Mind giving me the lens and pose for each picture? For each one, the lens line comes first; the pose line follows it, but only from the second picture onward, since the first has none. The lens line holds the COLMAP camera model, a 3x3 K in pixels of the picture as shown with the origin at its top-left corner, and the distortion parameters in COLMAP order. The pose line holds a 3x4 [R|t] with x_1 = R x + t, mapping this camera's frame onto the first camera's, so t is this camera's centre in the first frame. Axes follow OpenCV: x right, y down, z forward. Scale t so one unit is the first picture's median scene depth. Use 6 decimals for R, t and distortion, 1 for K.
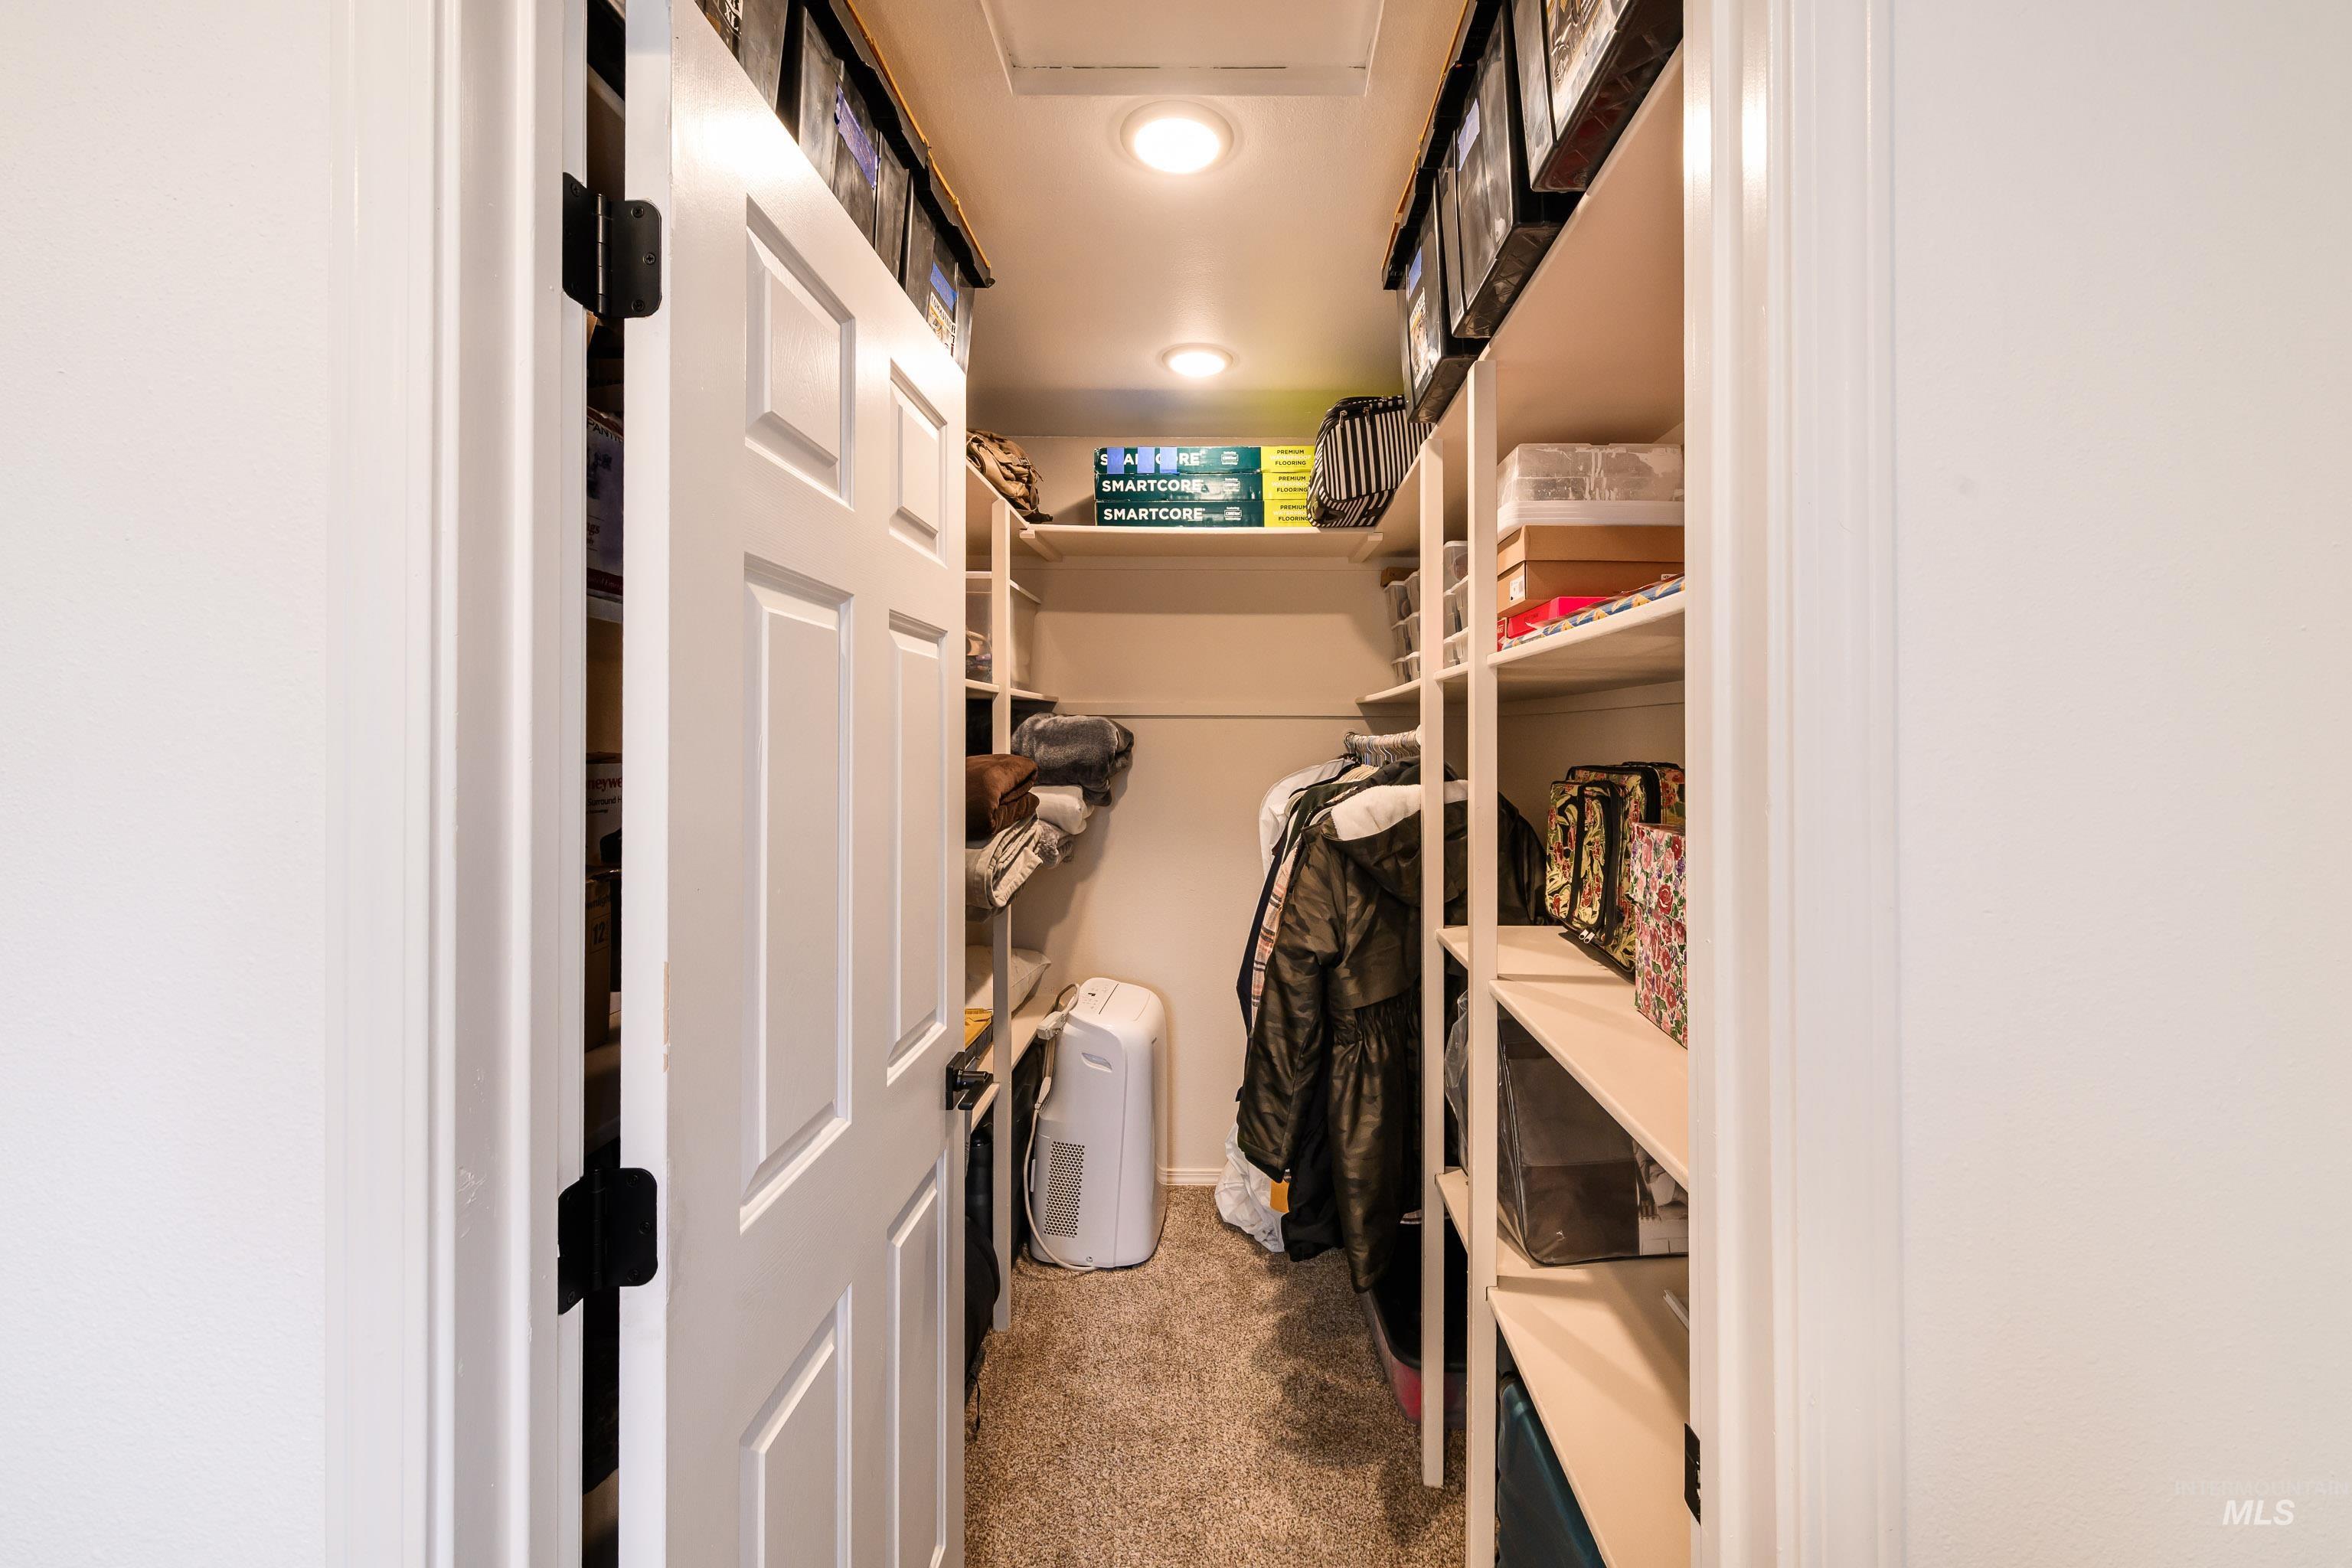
lens RADIAL K [[948.7, 0, 1188.2], [0, 948.7, 789.9], [0, 0, 1]] dist [0.002828, 0.000294]
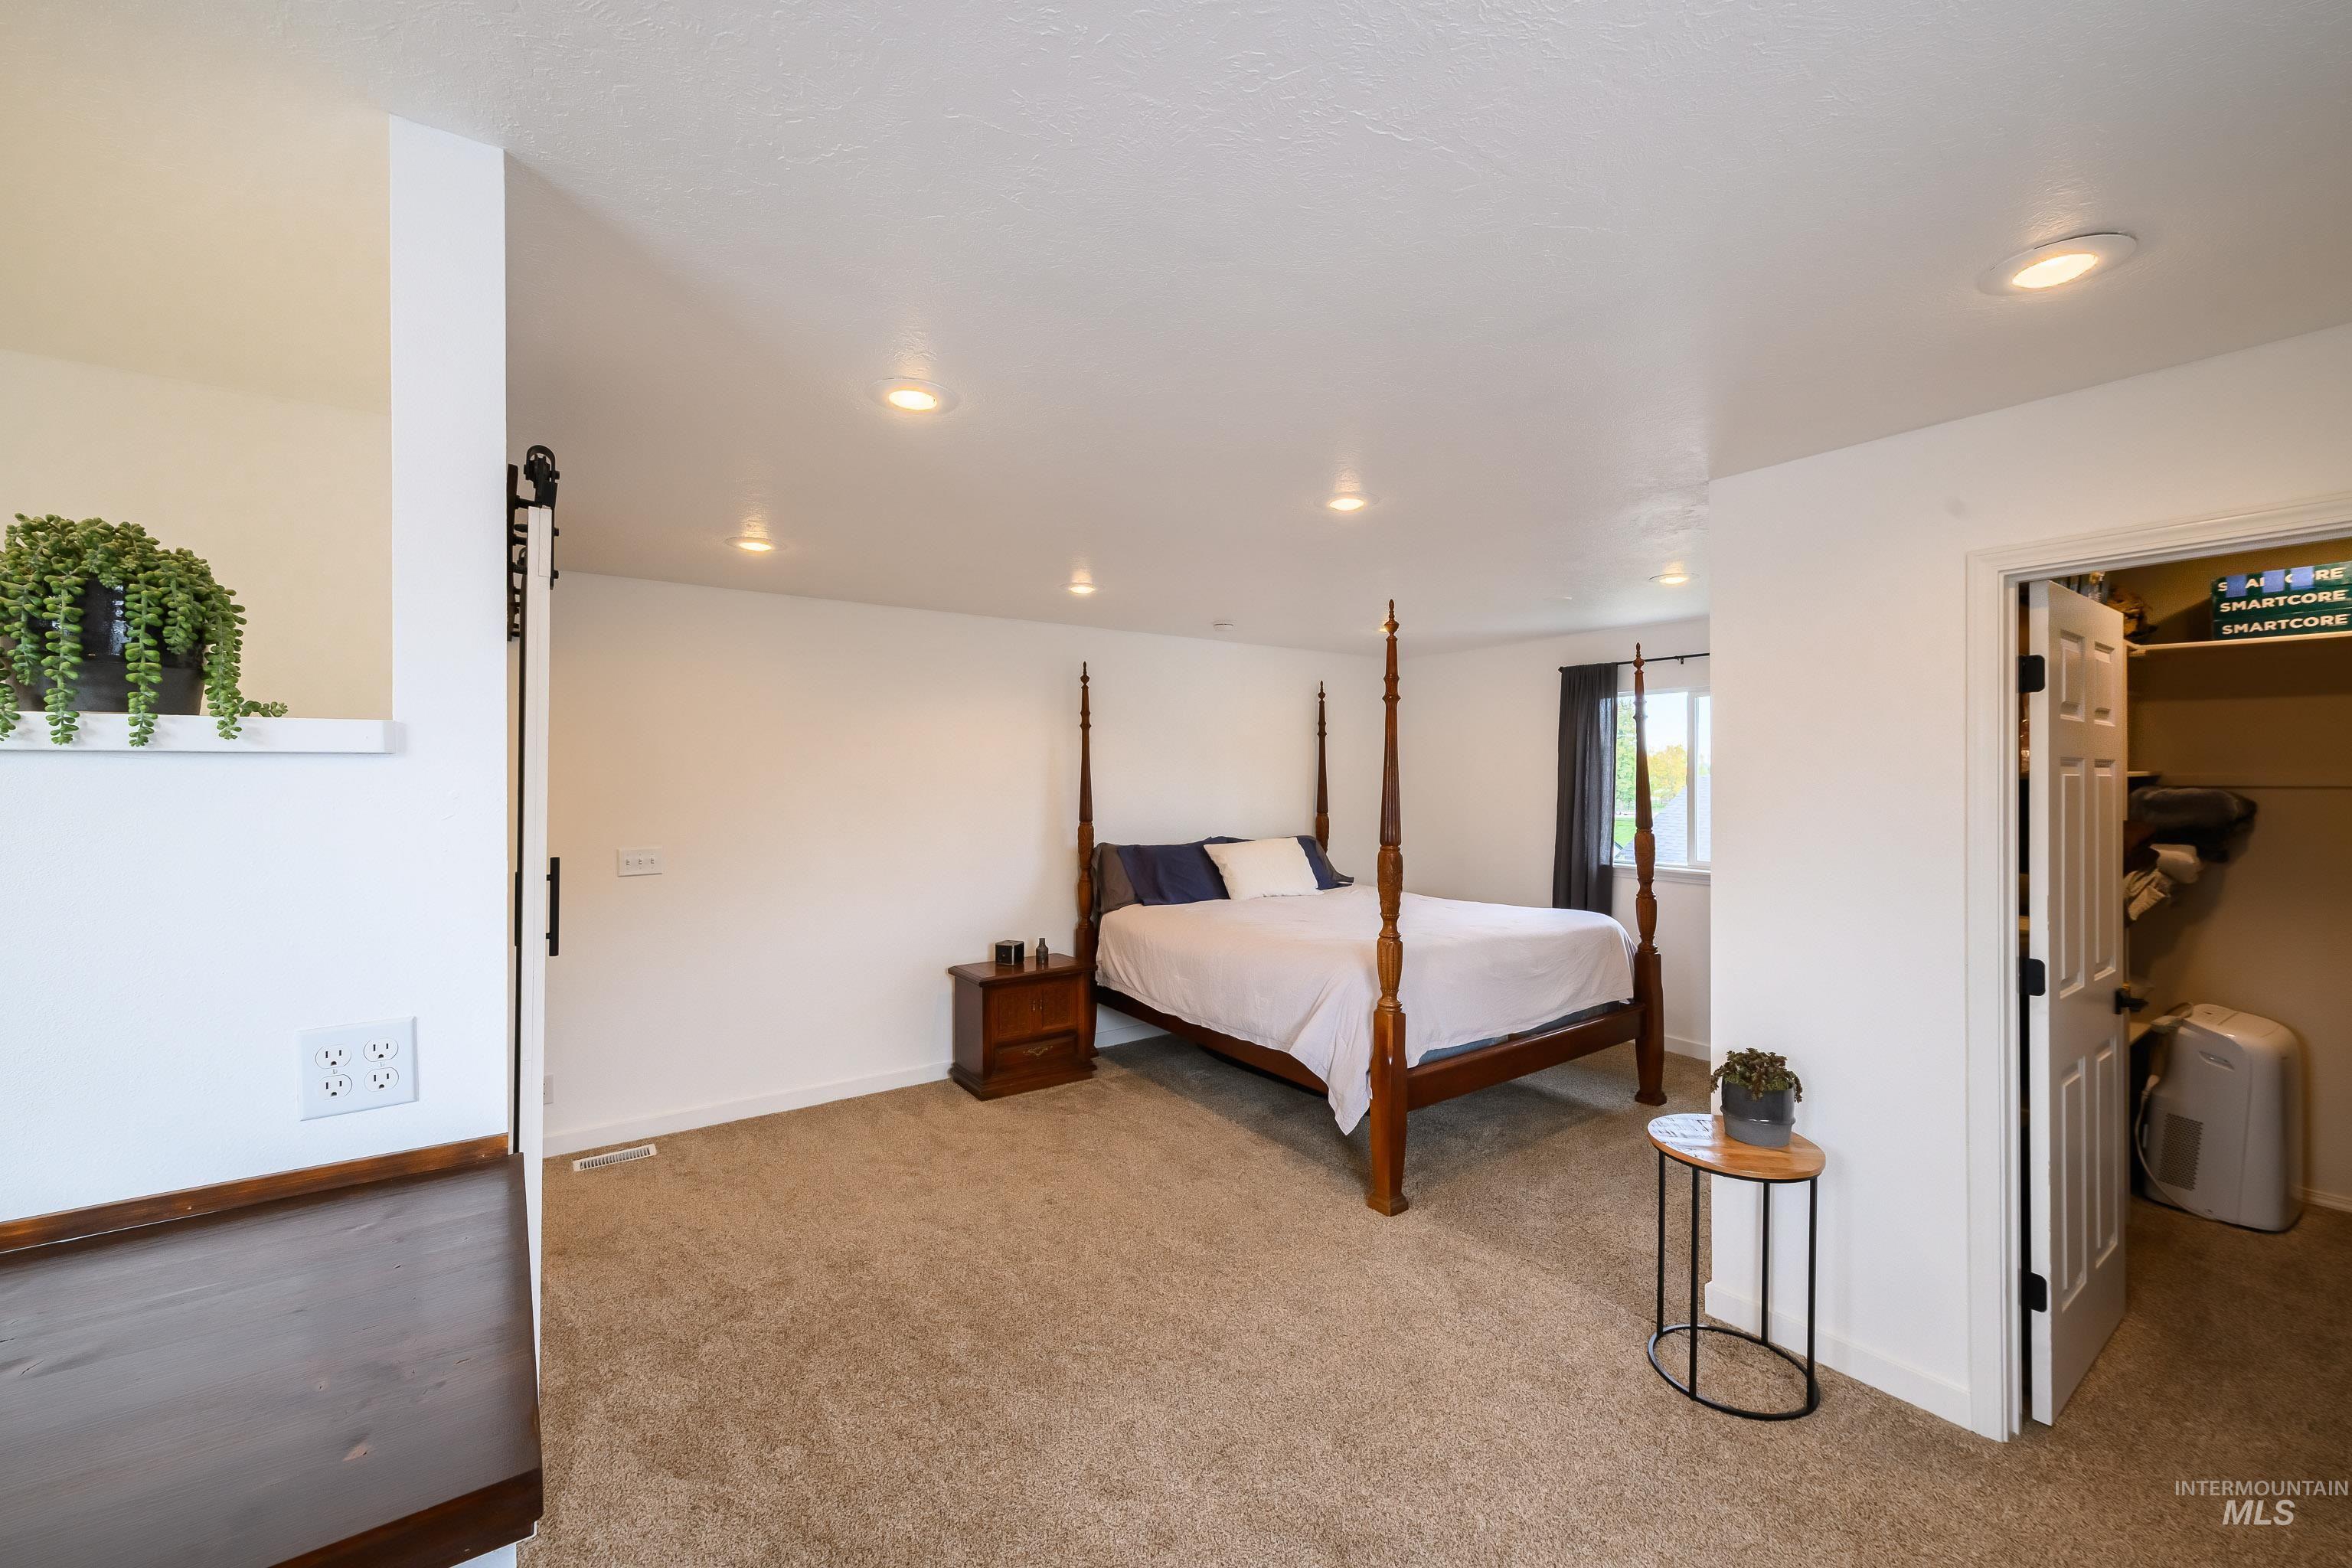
lens RADIAL K [[948.7, 0, 1188.2], [0, 948.7, 789.9], [0, 0, 1]] dist [0.002828, 0.000294]
pose [[0.629174, -0.002908, -0.777259, 0.029420], [-0.034139, 0.998925, -0.031371, 0.007711], [0.776514, 0.046273, 0.628399, -0.849579]]
